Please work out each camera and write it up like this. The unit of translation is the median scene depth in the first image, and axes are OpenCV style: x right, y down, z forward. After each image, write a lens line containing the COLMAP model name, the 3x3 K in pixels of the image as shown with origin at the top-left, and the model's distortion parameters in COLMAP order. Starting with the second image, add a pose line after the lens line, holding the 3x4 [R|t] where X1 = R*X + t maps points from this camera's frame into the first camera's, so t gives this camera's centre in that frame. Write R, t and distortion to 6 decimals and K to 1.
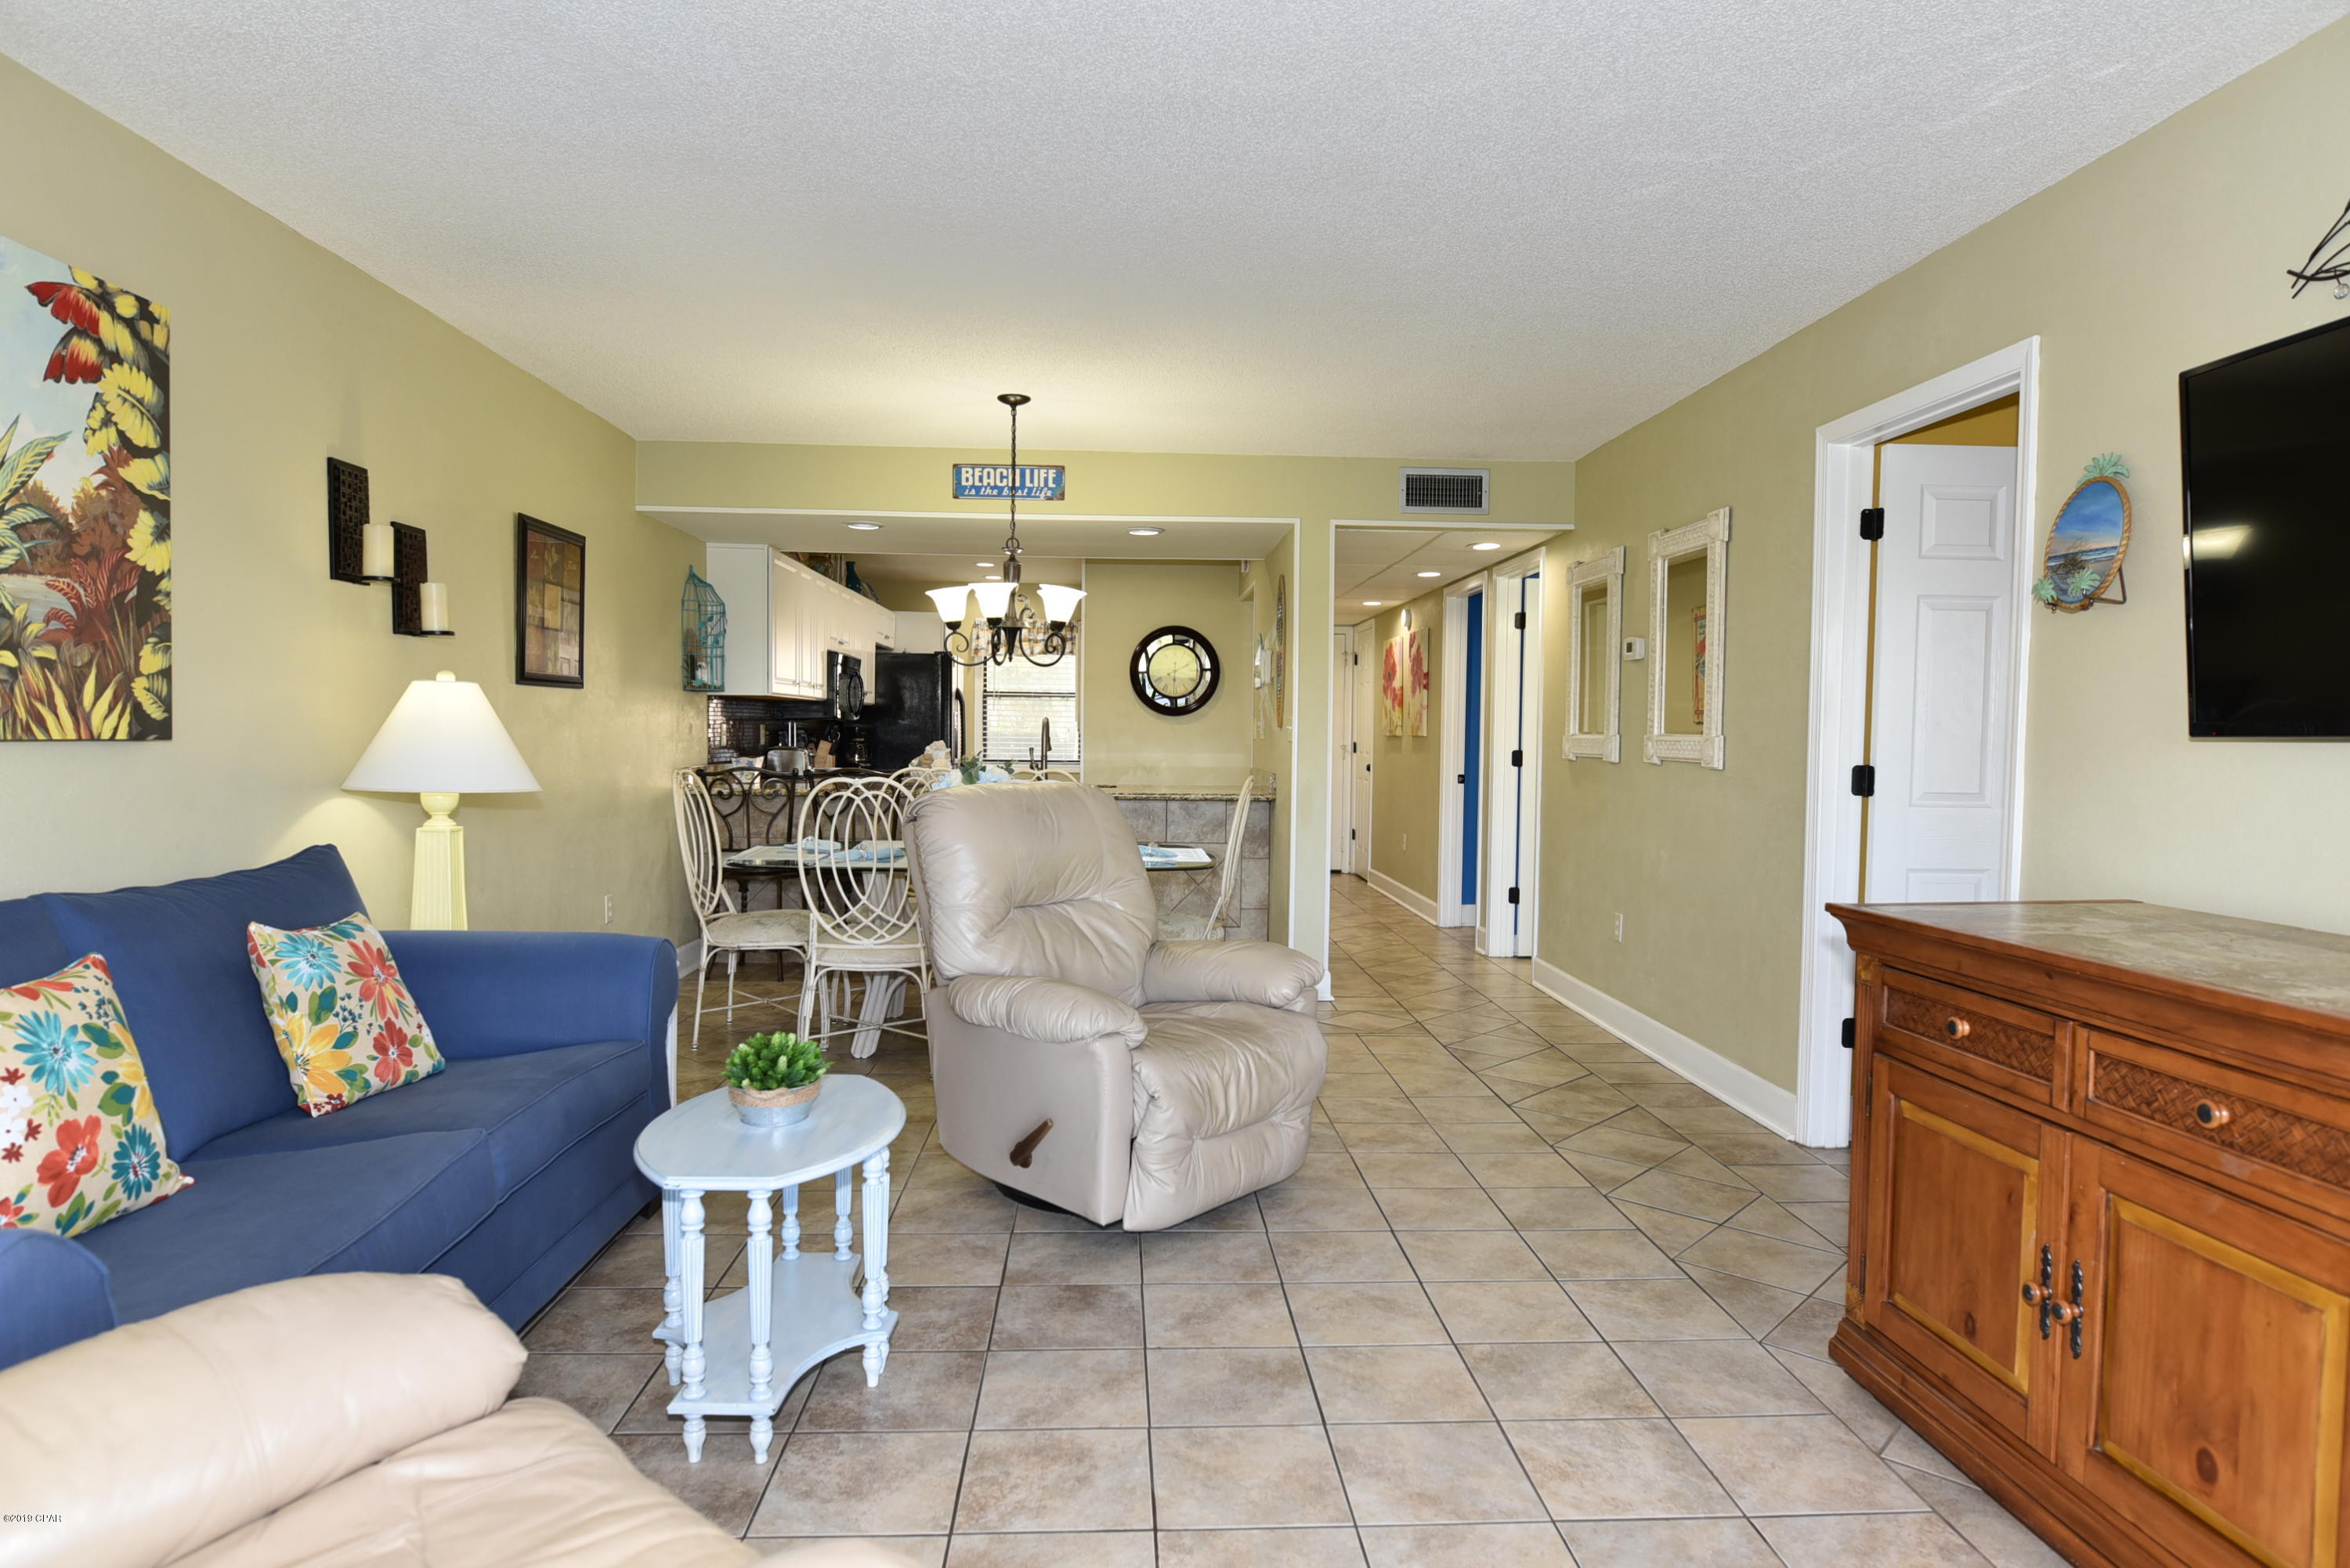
lens RADIAL K [[1353.2, 0, 1182.6], [0, 1353.2, 792.6], [0, 0, 1]] dist [-0.019263, -0.004281]
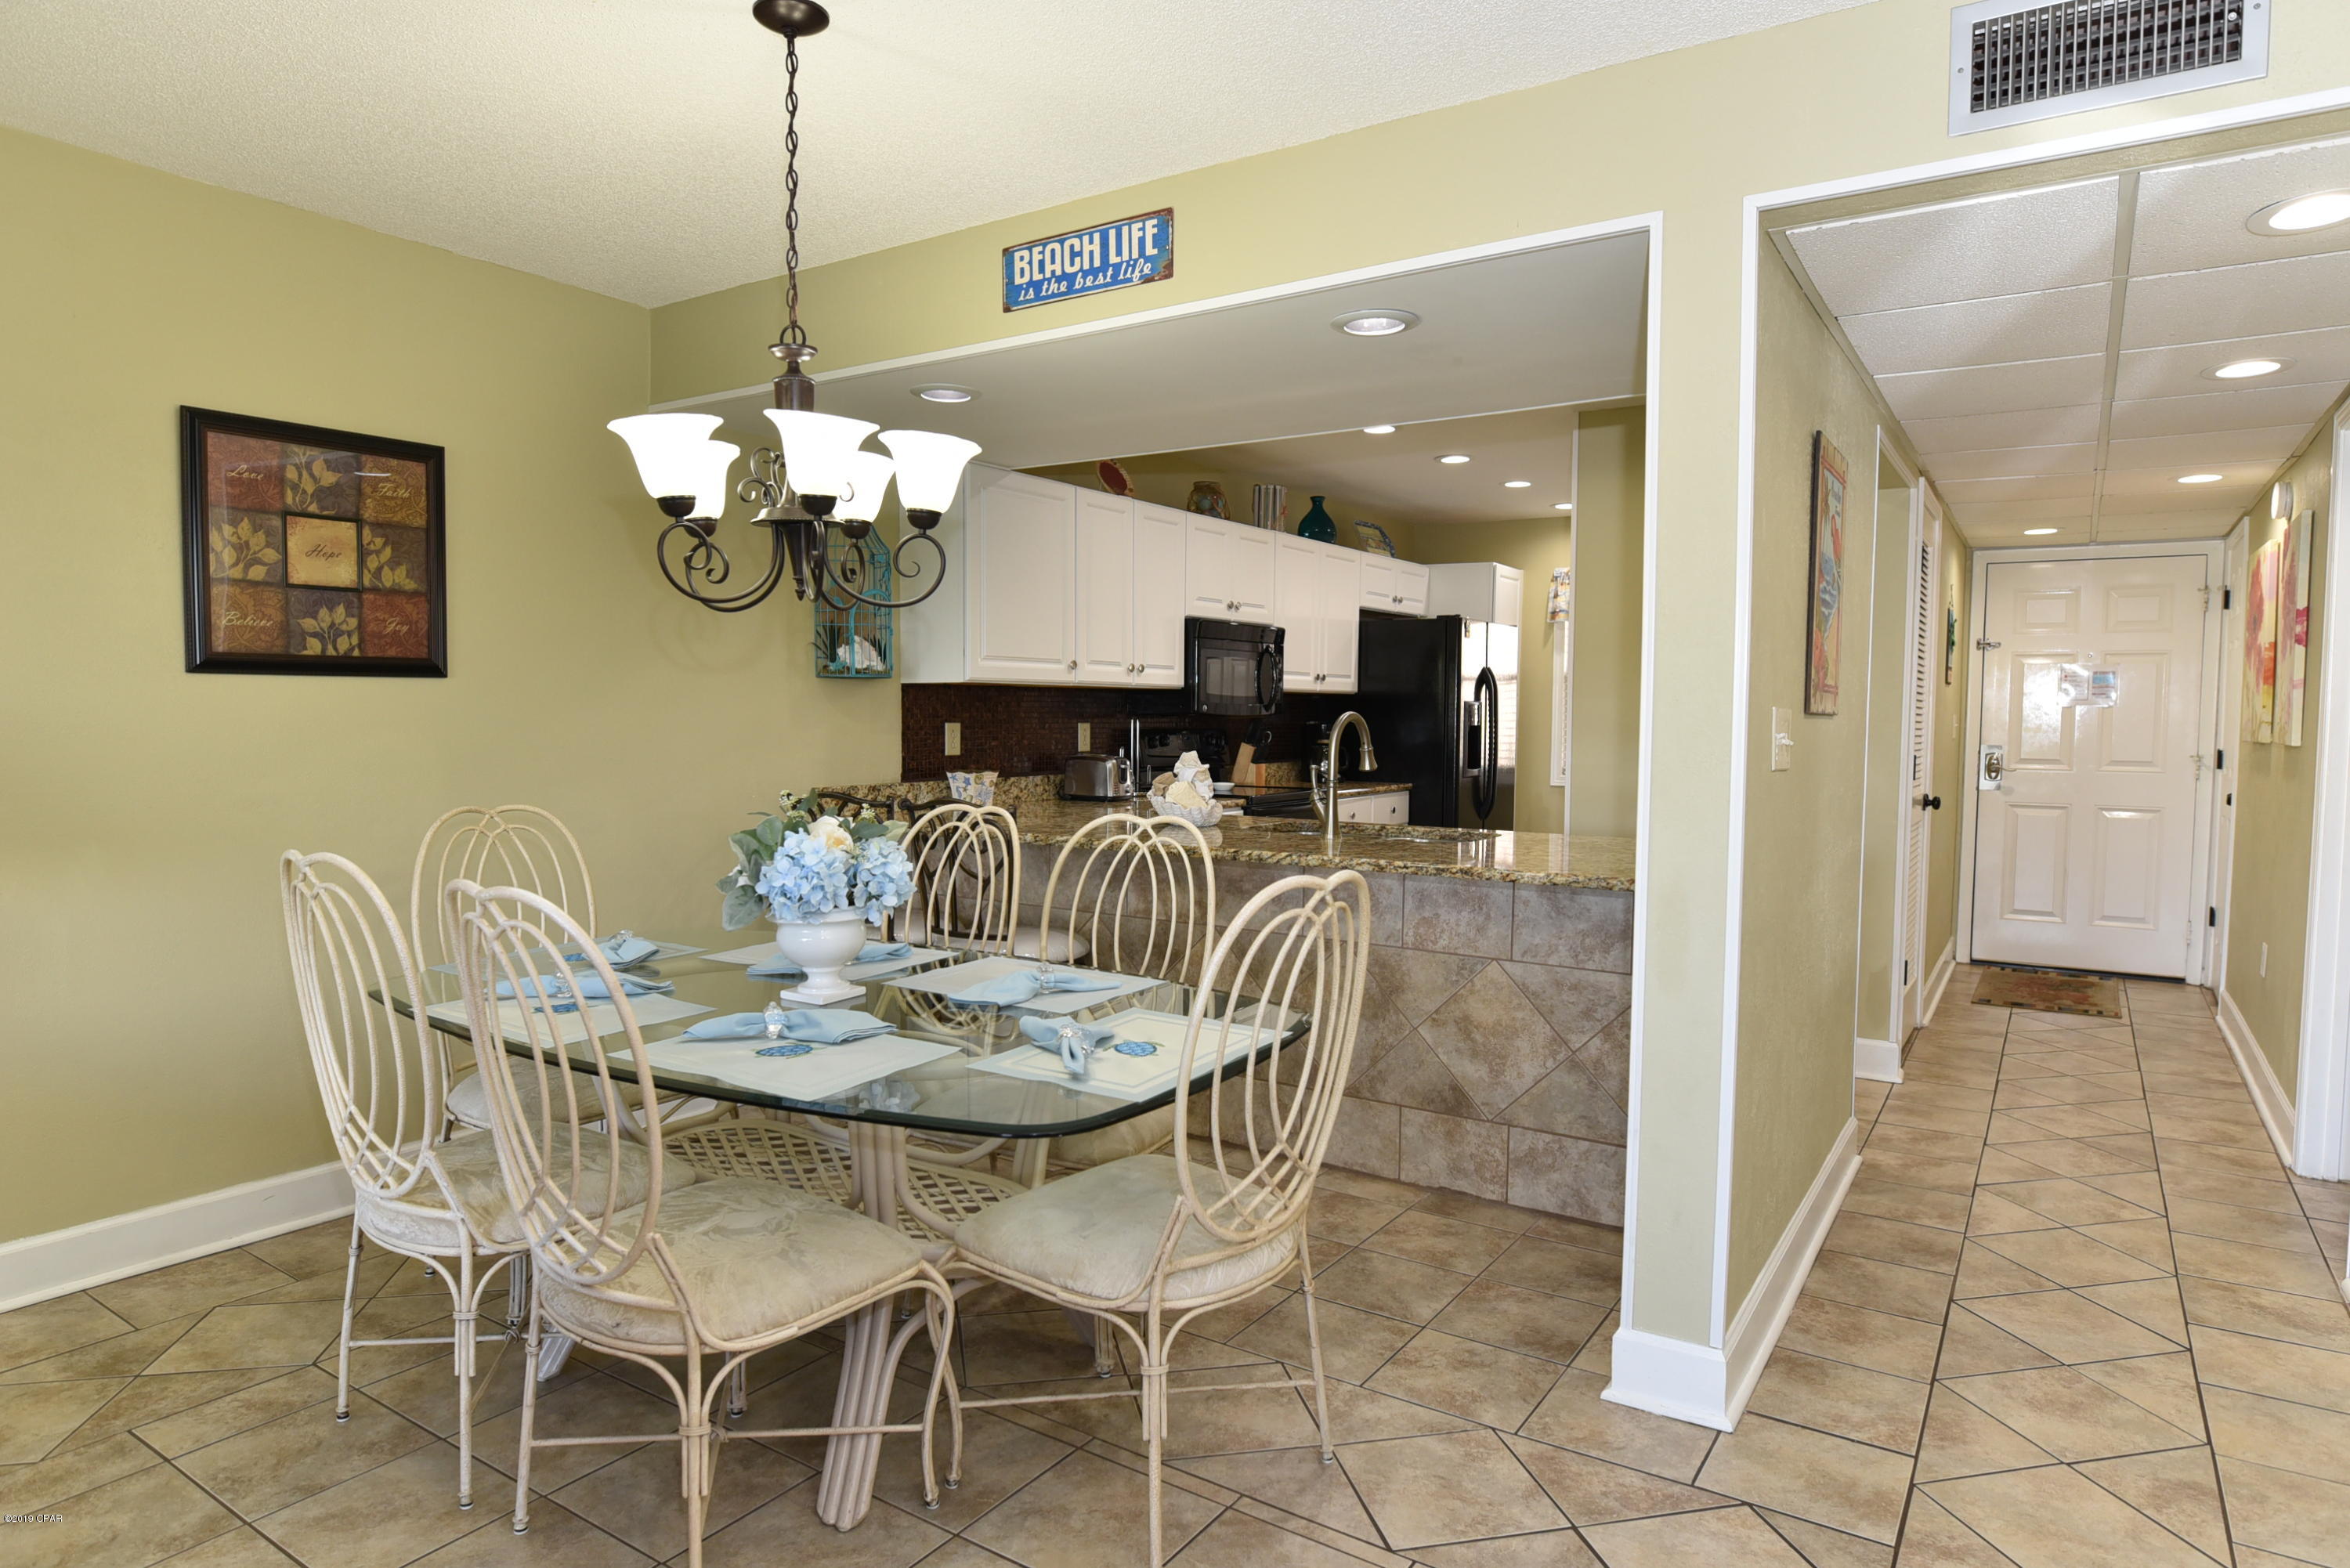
lens RADIAL K [[1353.2, 0, 1182.6], [0, 1353.2, 792.6], [0, 0, 1]] dist [-0.019263, -0.004281]
pose [[0.803212, 0.030880, -0.594892, 0.473523], [-0.025471, 0.999522, 0.017494, -0.079337], [0.595149, 0.001101, 0.803615, 1.327545]]
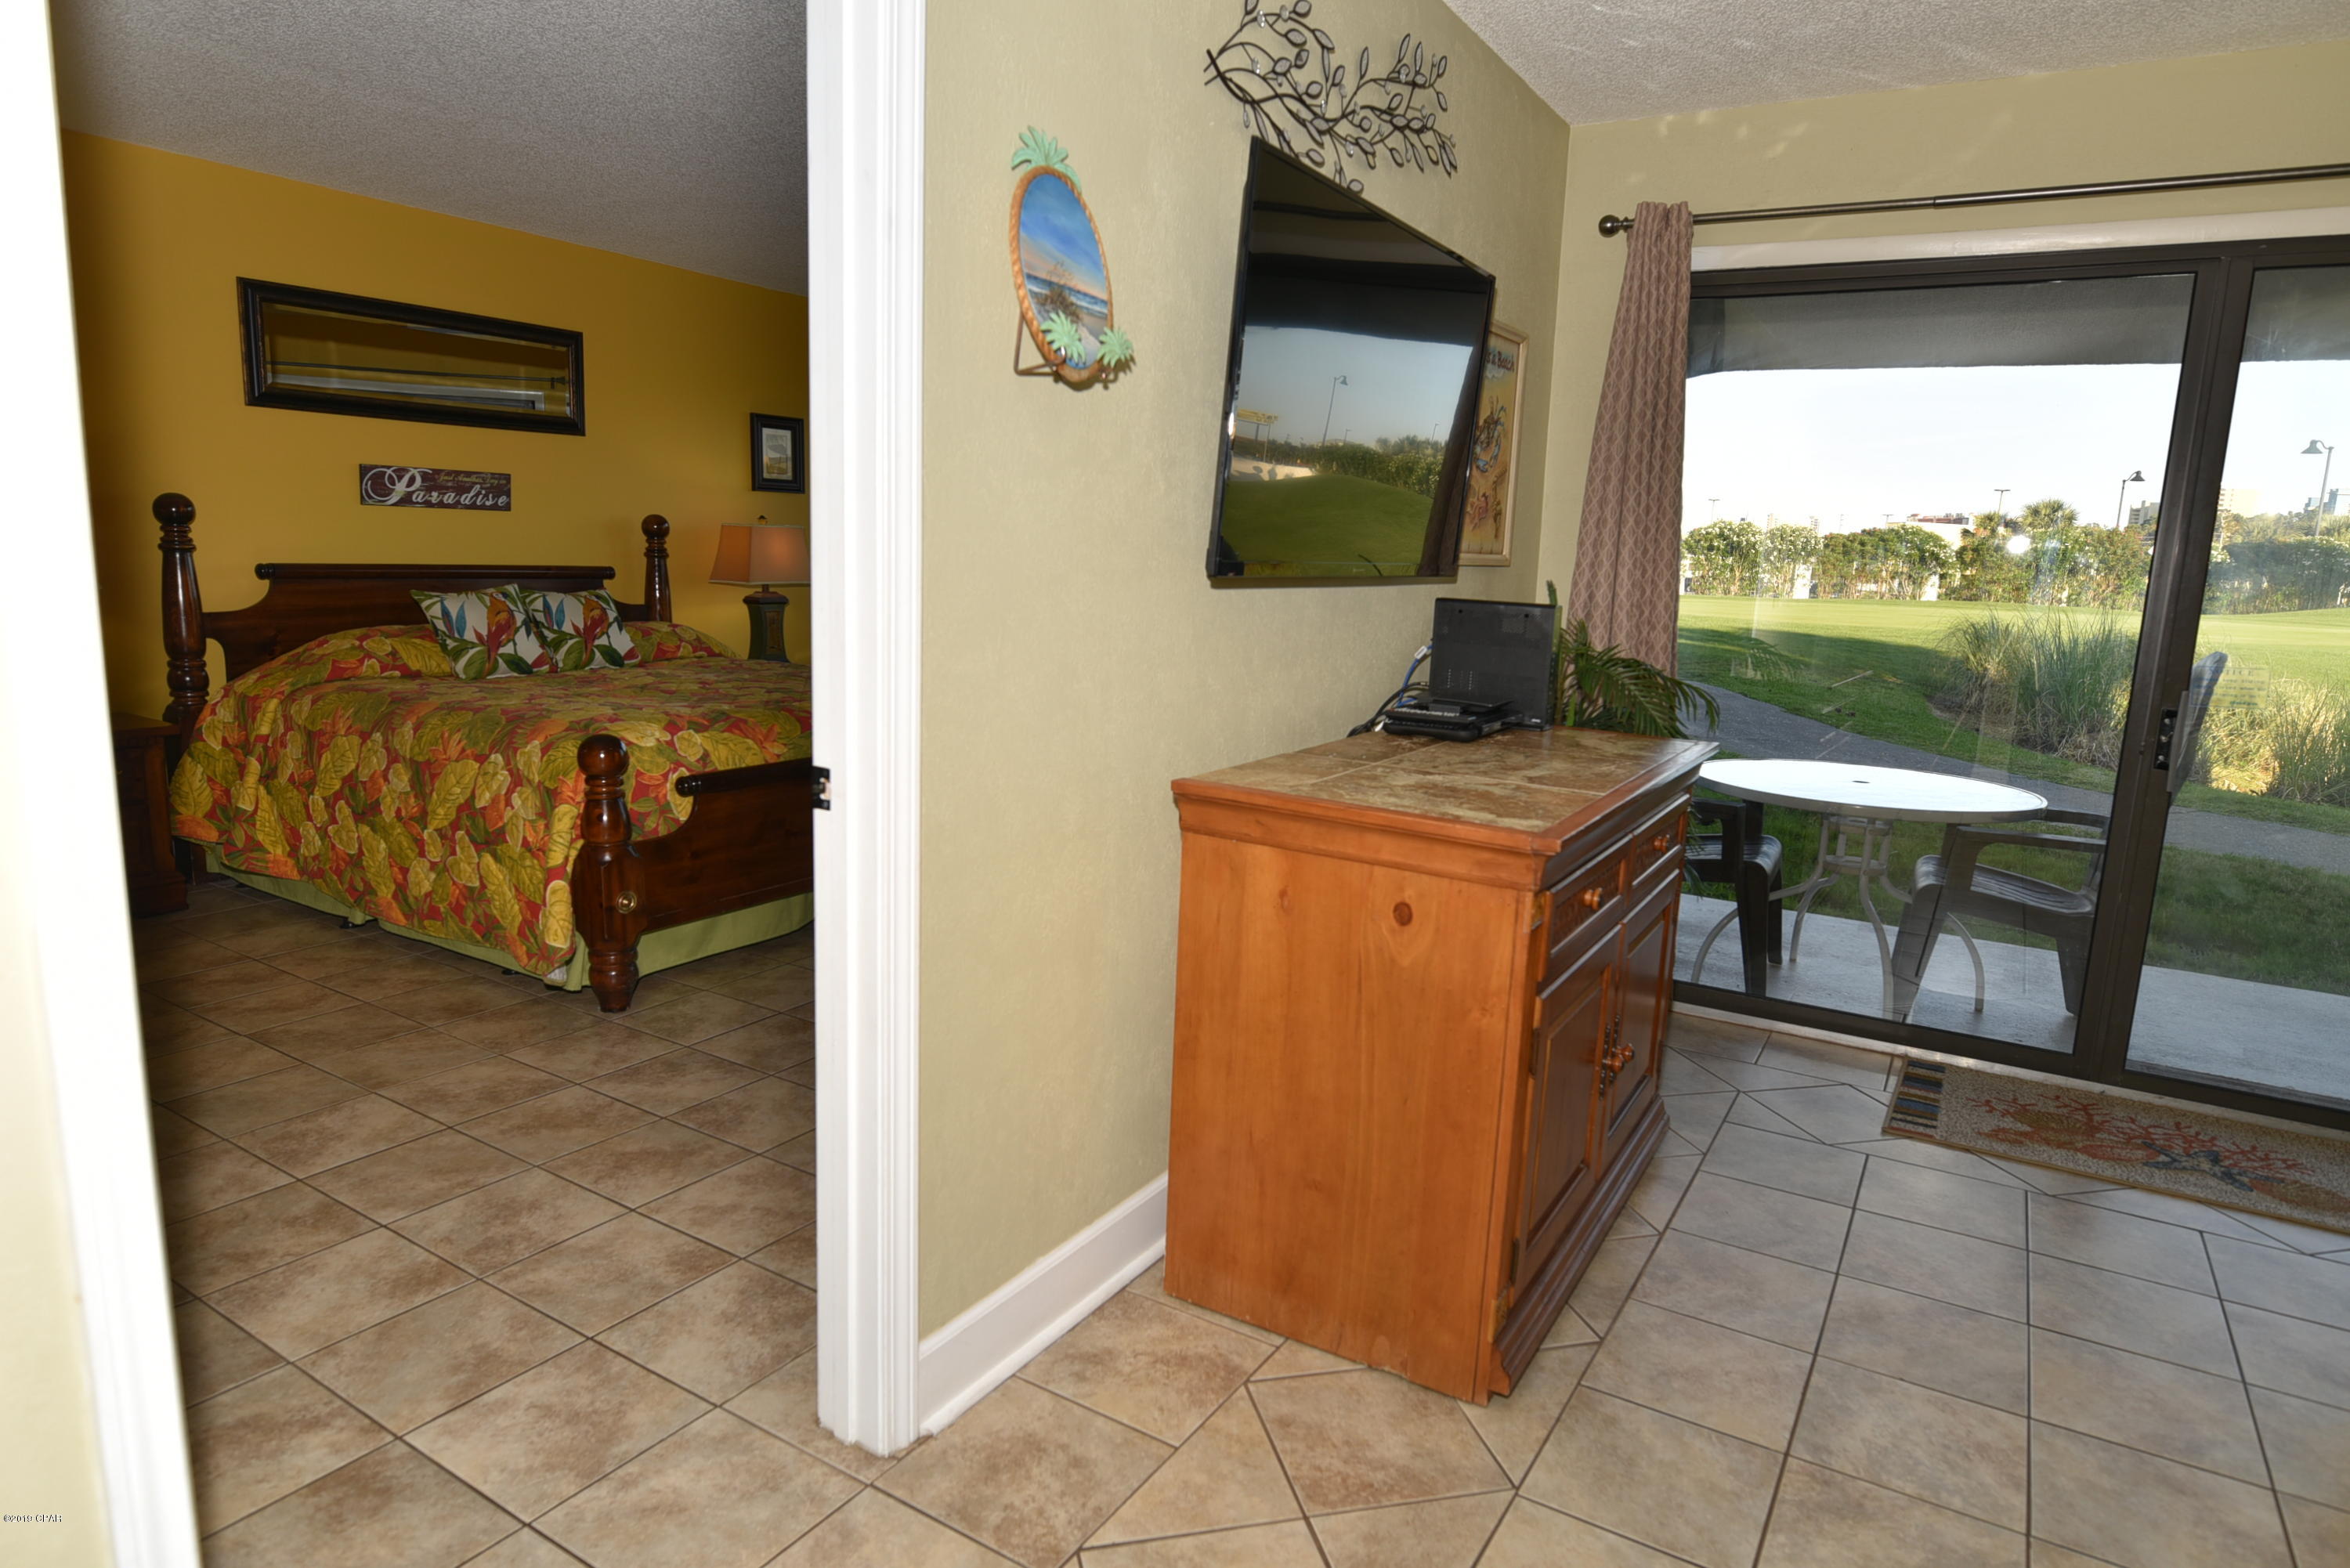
lens RADIAL K [[1353.2, 0, 1182.6], [0, 1353.2, 792.6], [0, 0, 1]] dist [-0.019263, -0.004281]
pose [[-0.822115, -0.142767, 0.551130, 0.236616], [-0.022555, 0.975455, 0.219042, -0.087858], [-0.568874, 0.167647, -0.805156, 1.573754]]
